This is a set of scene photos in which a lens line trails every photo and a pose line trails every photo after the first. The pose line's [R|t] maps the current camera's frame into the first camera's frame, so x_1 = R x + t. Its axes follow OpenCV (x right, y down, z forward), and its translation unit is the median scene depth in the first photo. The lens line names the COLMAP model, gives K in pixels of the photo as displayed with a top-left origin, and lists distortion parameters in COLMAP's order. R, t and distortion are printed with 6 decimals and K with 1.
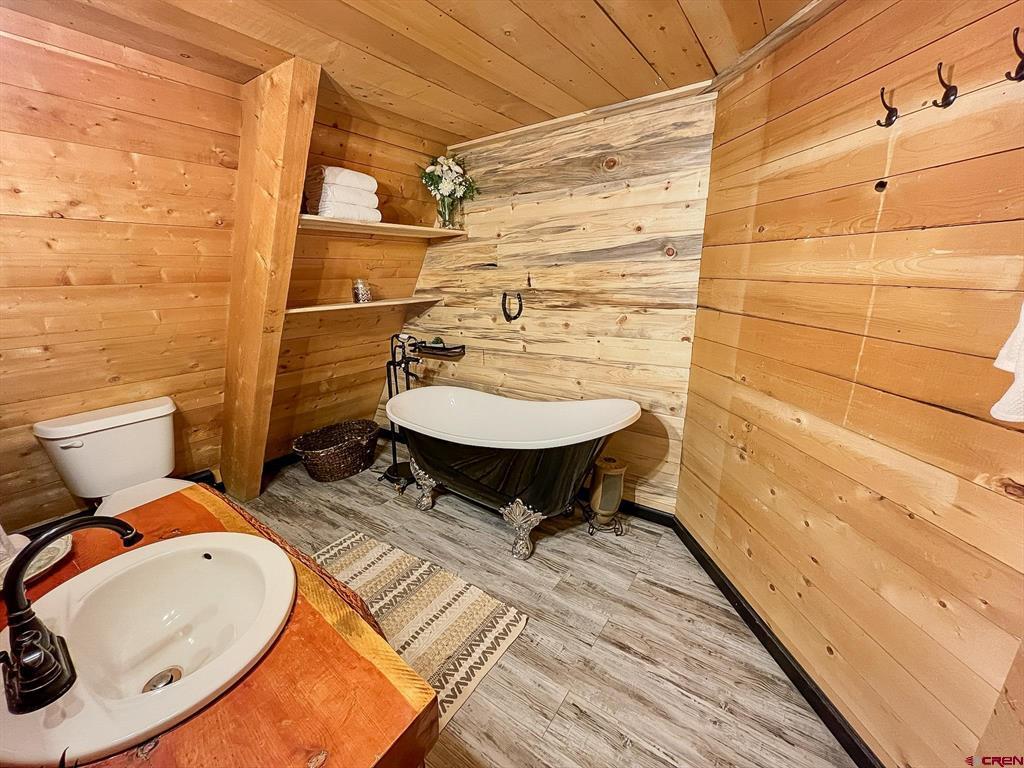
lens RADIAL K [[423.8, 0, 512.0], [0, 423.8, 384.0], [0, 0, 1]] dist [-0.001613, -0.003556]
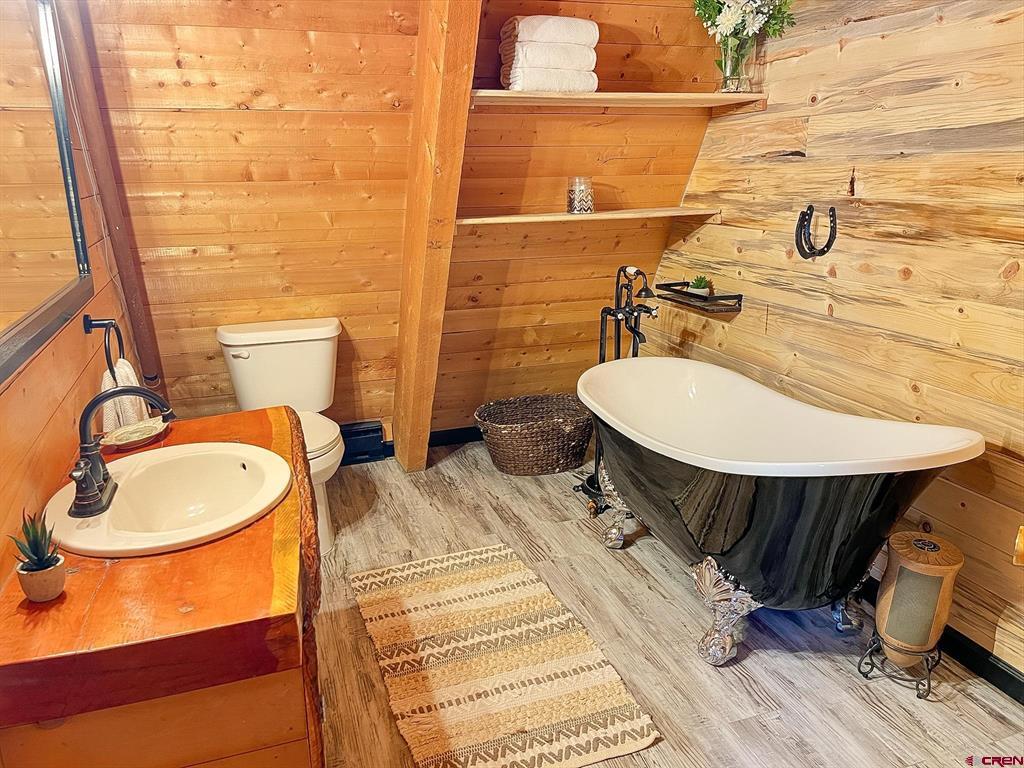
lens RADIAL K [[811.9, 0, 512.0], [0, 811.9, 384.0], [0, 0, 1]] dist [0.061623, -0.093470]
pose [[0.801923, 0.161908, -0.575070, 0.344232], [-0.150426, 0.986286, 0.067917, -0.001849], [0.578180, 0.032042, 0.815280, -0.080824]]
